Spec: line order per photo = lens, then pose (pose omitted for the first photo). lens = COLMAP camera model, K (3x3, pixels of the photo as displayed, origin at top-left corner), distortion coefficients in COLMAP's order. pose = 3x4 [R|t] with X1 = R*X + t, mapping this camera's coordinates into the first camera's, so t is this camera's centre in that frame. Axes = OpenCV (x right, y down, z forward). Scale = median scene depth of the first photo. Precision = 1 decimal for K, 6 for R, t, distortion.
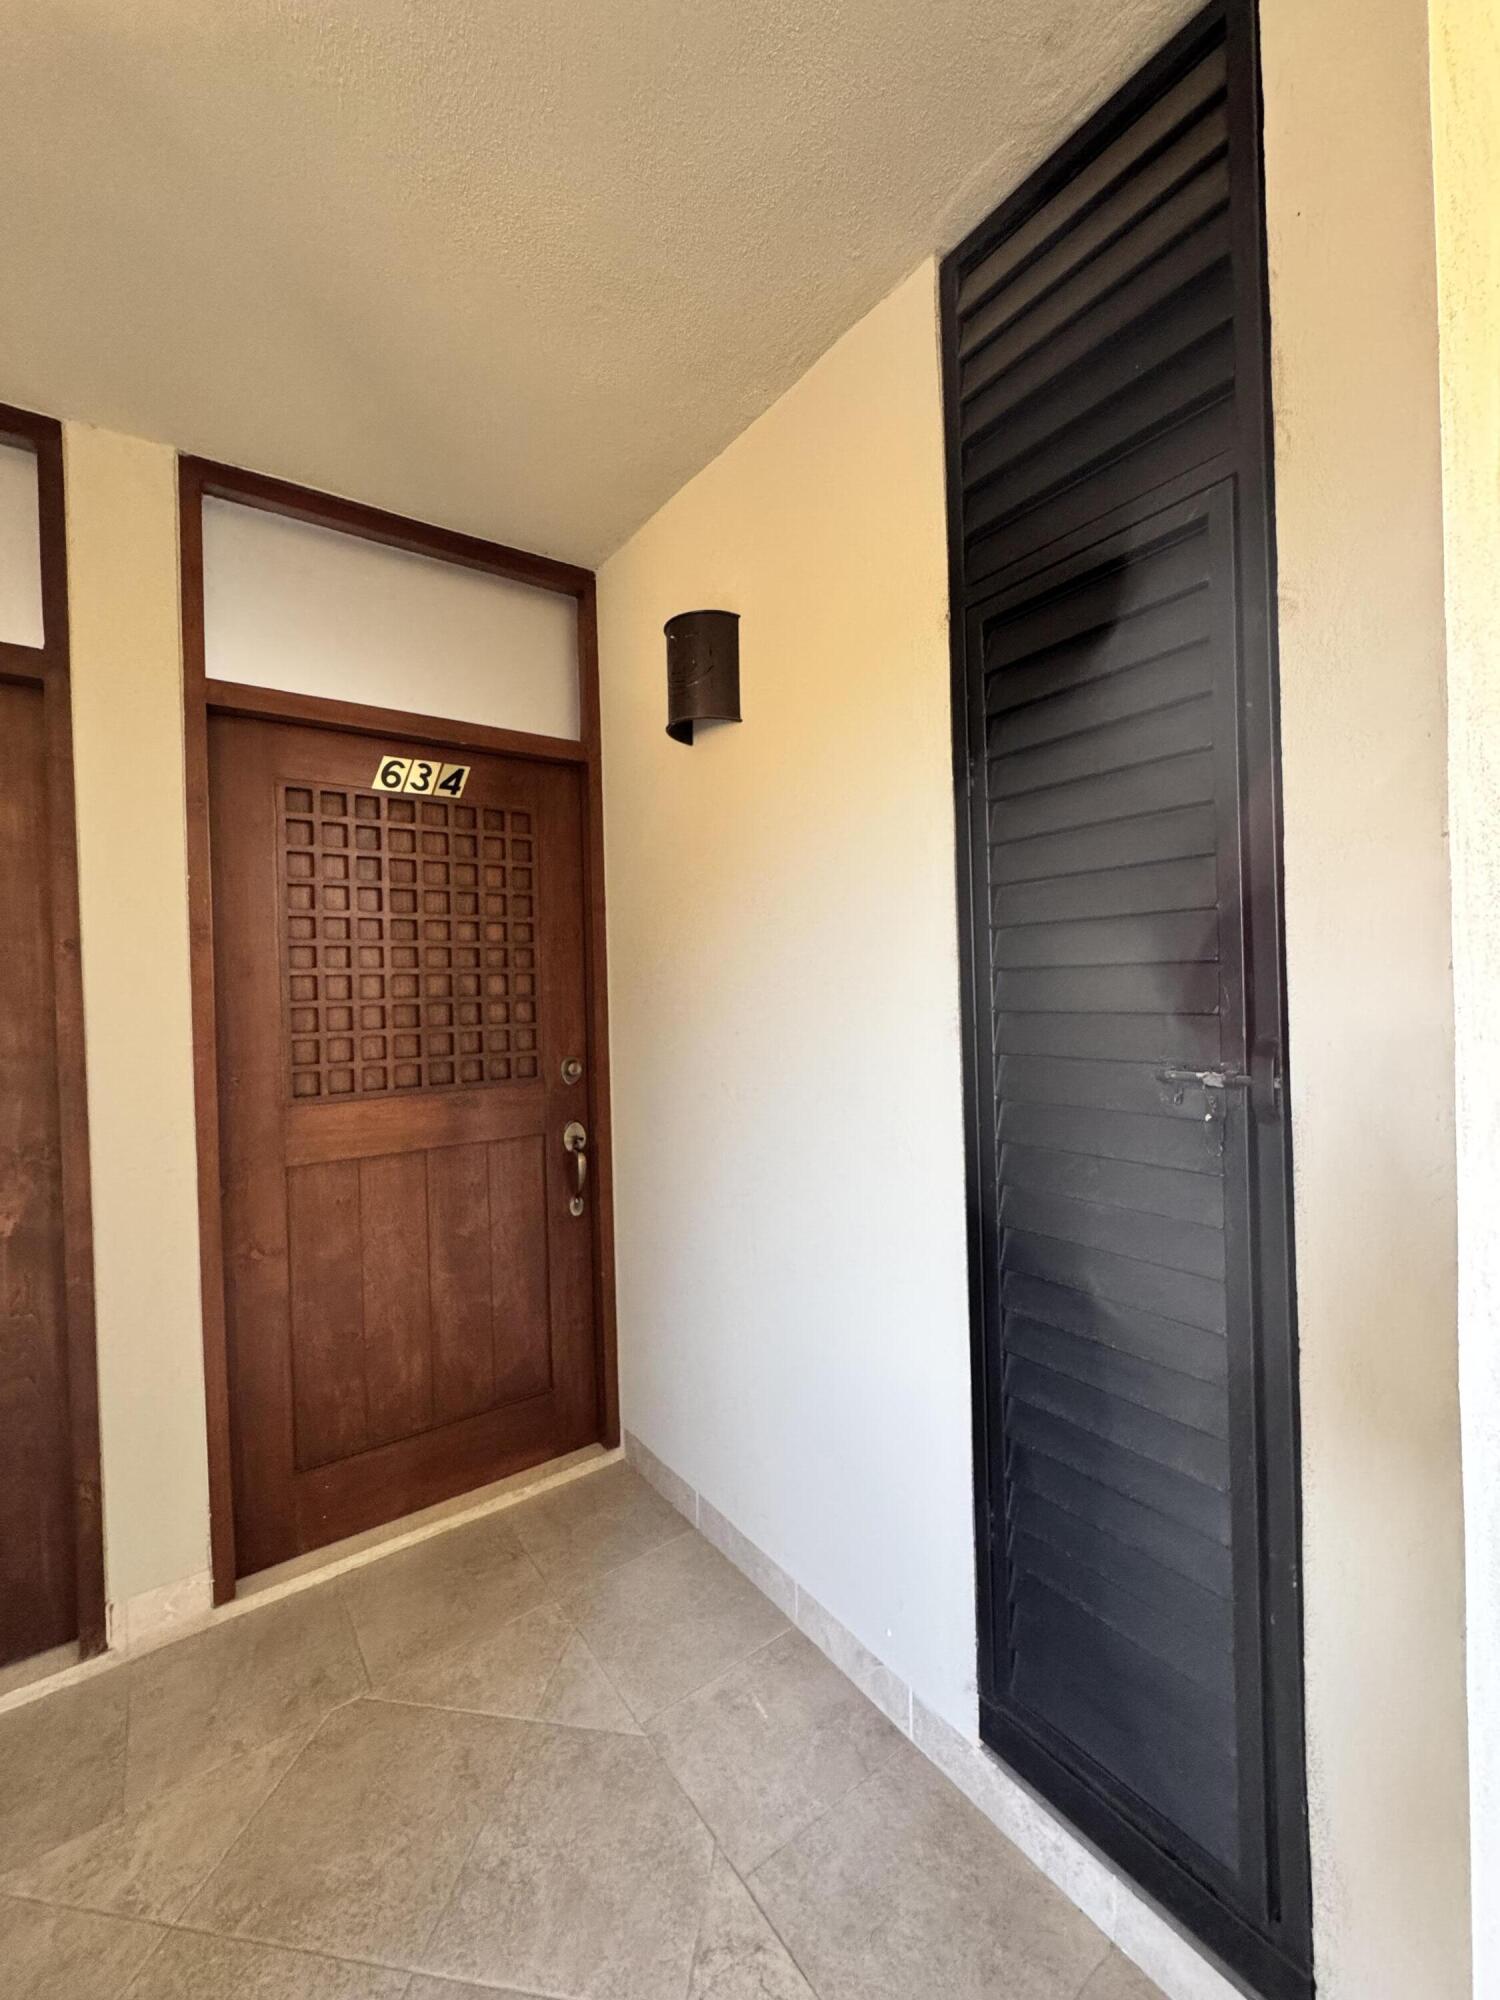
lens RADIAL K [[800.4, 0, 748.4], [0, 800.4, 1000.9], [0, 0, 1]] dist [-0.004092, 0.000905]
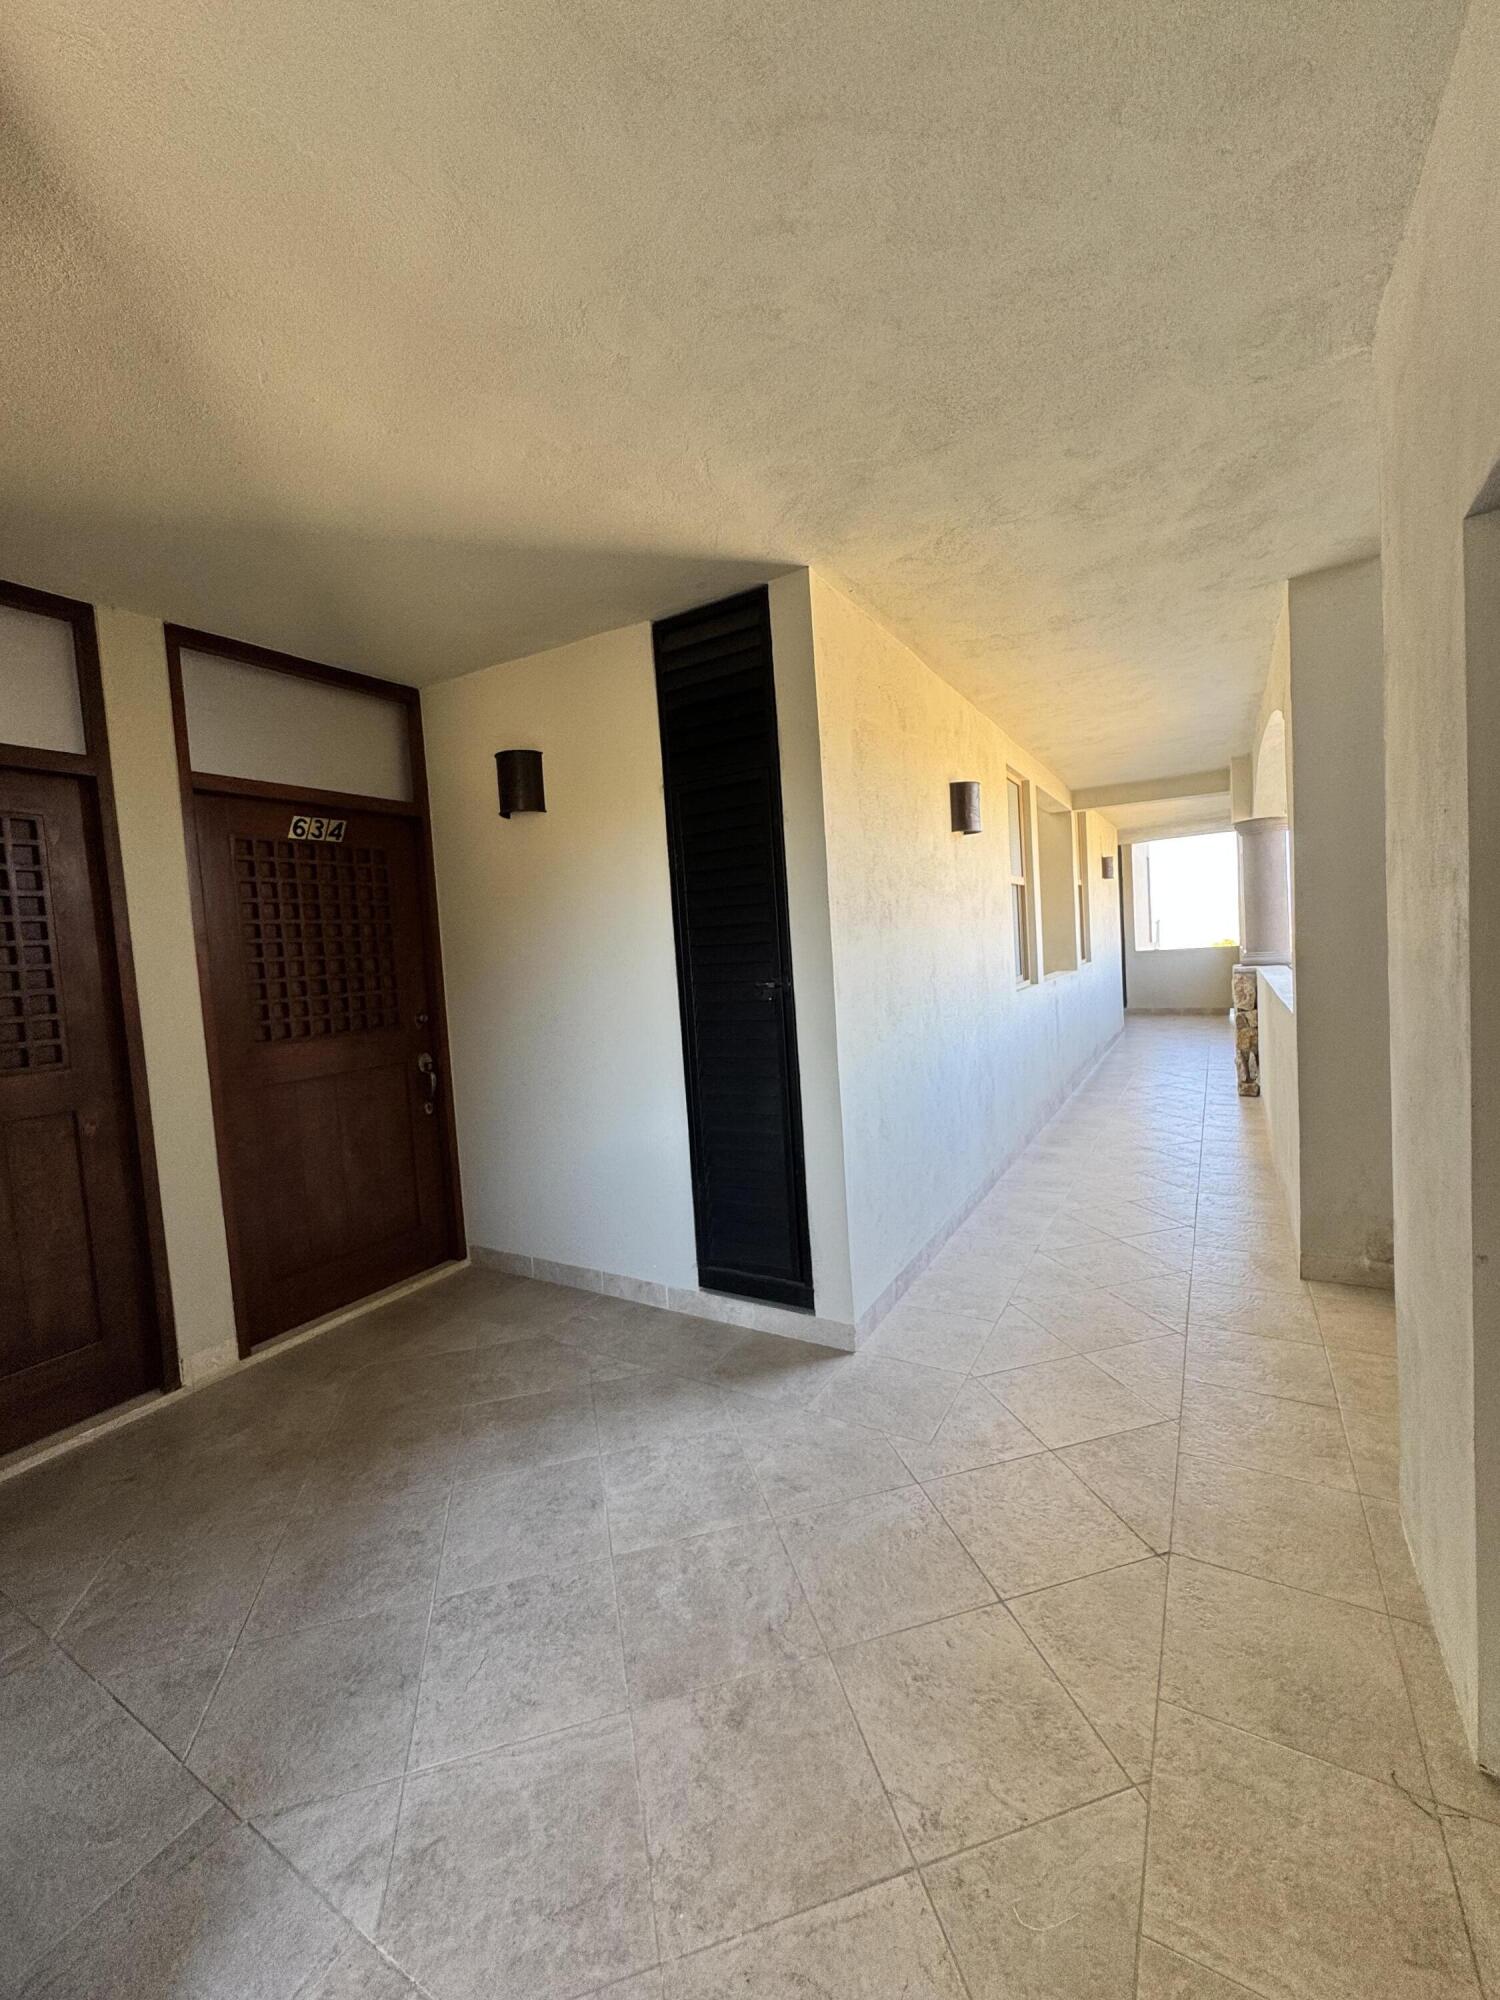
lens RADIAL K [[800.4, 0, 749.9], [0, 800.4, 1000.2], [0, 0, 1]] dist [-0.004092, 0.000905]
pose [[0.914330, -0.055326, 0.401173, -0.293021], [0.043434, 0.998307, 0.038684, 0.021428], [-0.402634, -0.017945, 0.915185, -0.741176]]
